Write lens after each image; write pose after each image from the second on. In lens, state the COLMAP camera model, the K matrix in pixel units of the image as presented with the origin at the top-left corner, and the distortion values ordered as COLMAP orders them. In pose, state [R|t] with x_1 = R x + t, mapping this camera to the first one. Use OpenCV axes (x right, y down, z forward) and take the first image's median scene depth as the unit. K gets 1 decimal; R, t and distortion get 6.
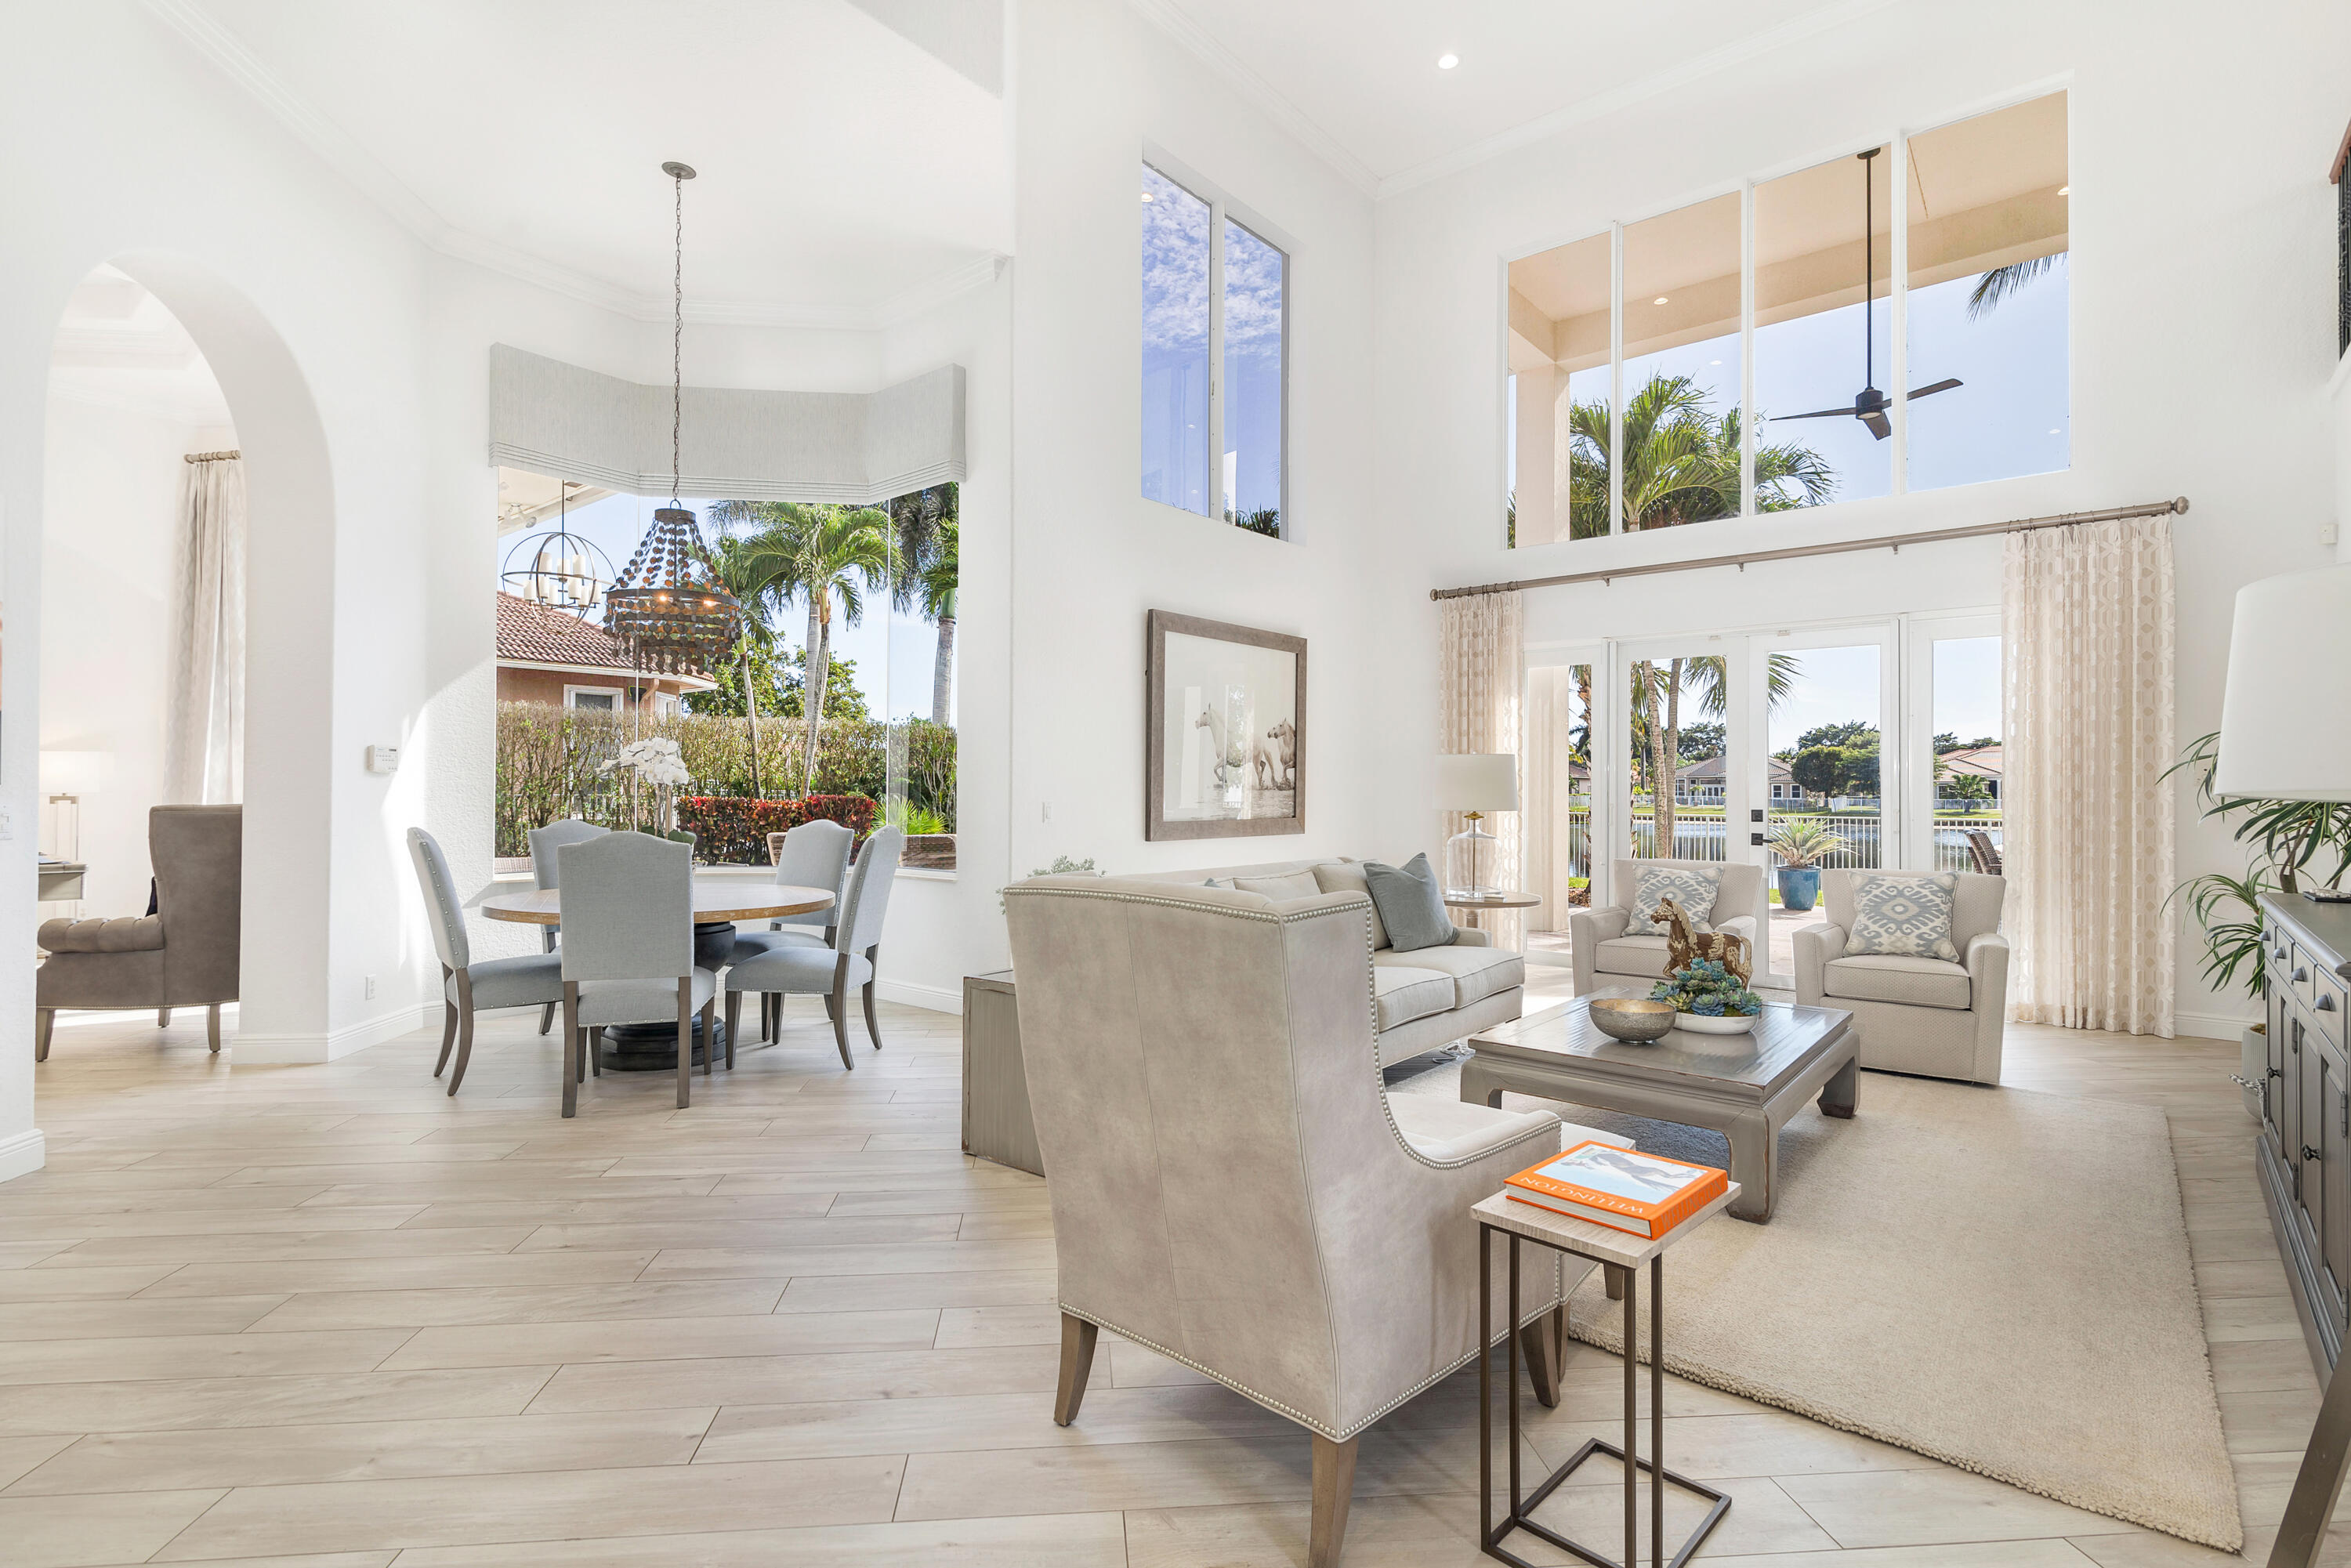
lens RADIAL K [[1107.0, 0, 1175.5], [0, 1107.0, 785.3], [0, 0, 1]] dist [-0.000276, 0.000428]
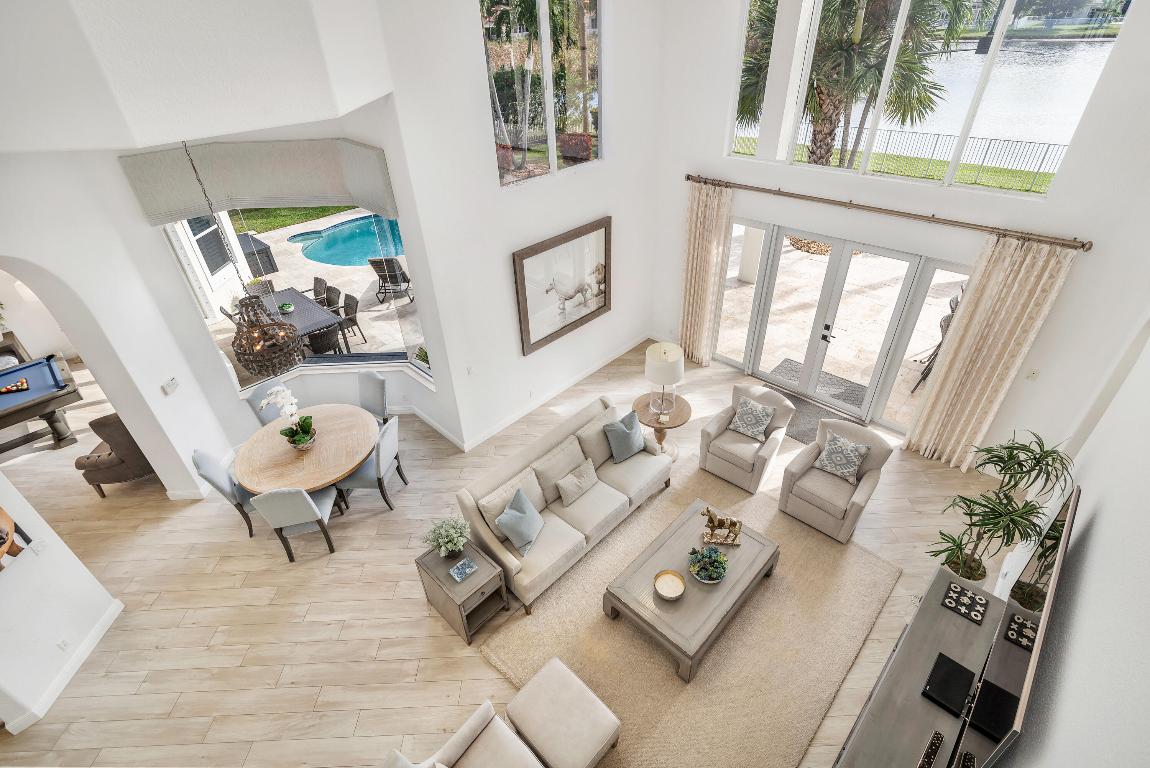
lens RADIAL K [[527.0, 0, 582.6], [0, 527.0, 372.4], [0, 0, 1]] dist [0.001911, 0.000086]
pose [[0.997197, 0.007425, -0.074457, 0.146560], [0.035997, 0.824754, 0.564344, -0.442437], [0.065599, -0.565443, 0.822175, 0.128460]]
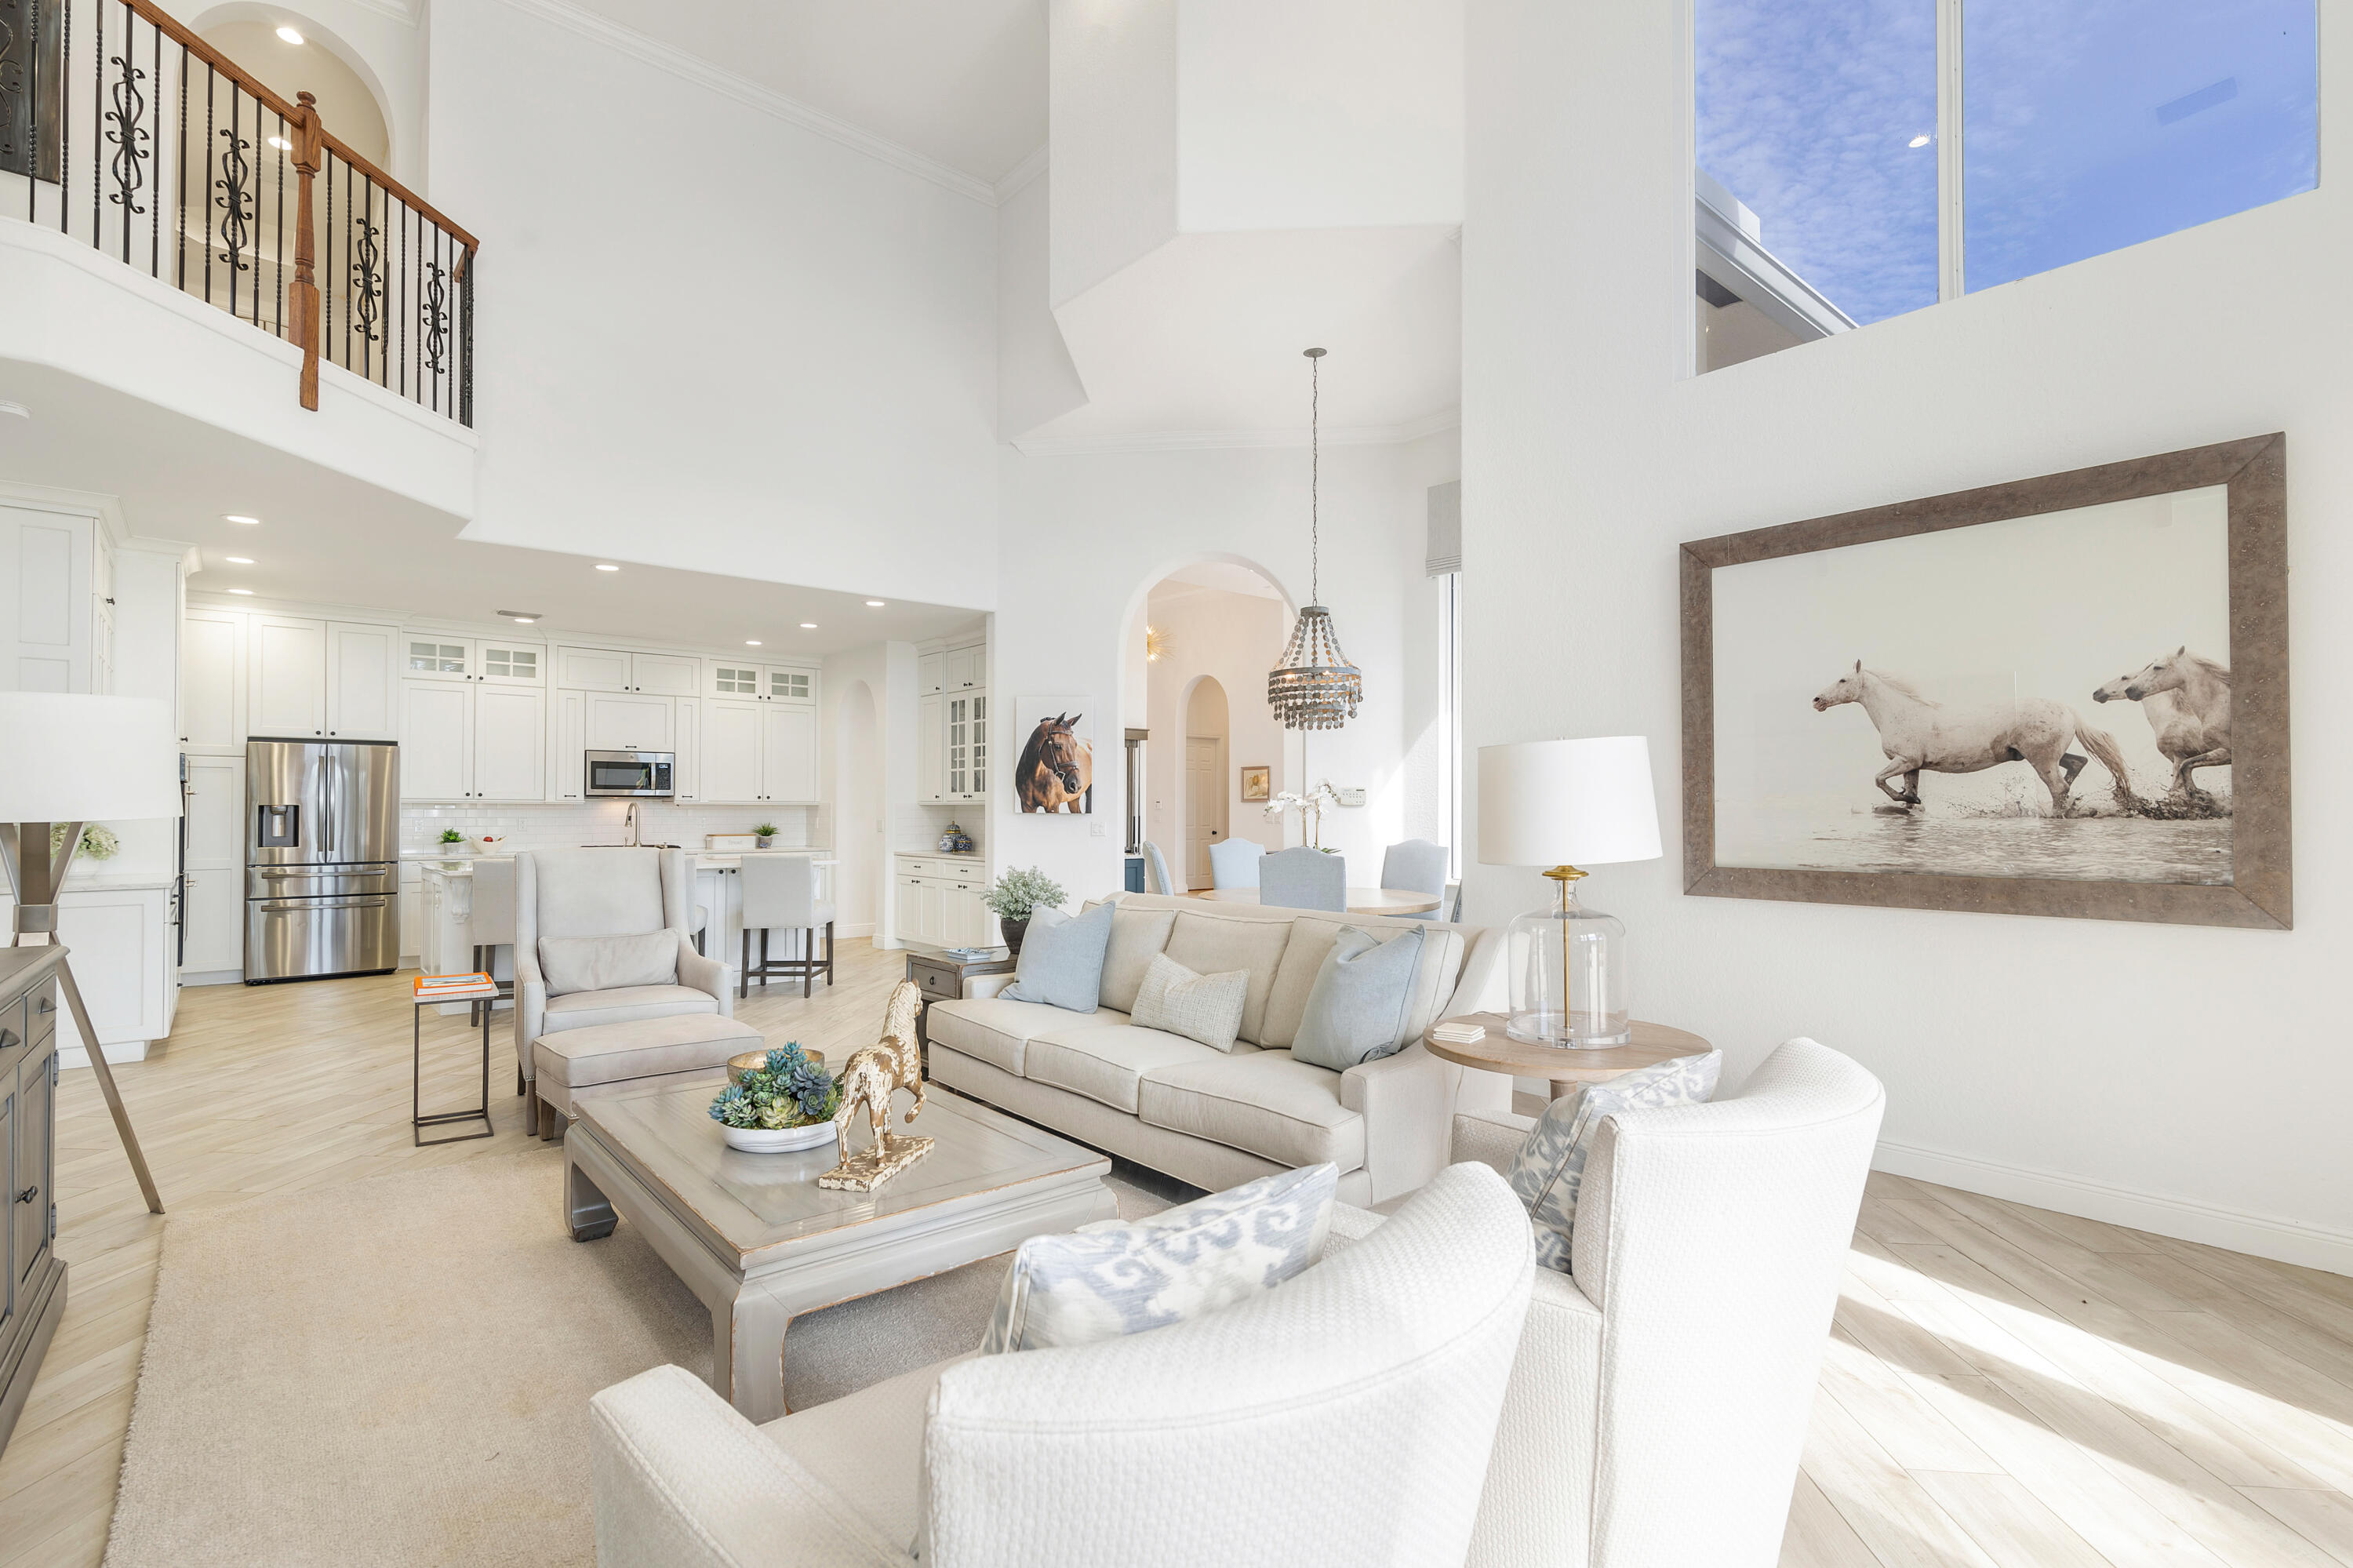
lens RADIAL K [[1108.1, 0, 1165.2], [0, 1108.1, 798.8], [0, 0, 1]] dist [-0.000276, 0.000428]
pose [[-0.178966, -0.018174, -0.983687, 0.605851], [-0.000119, 0.999830, -0.018451, 0.004968], [0.983855, -0.003185, -0.178938, 0.721025]]
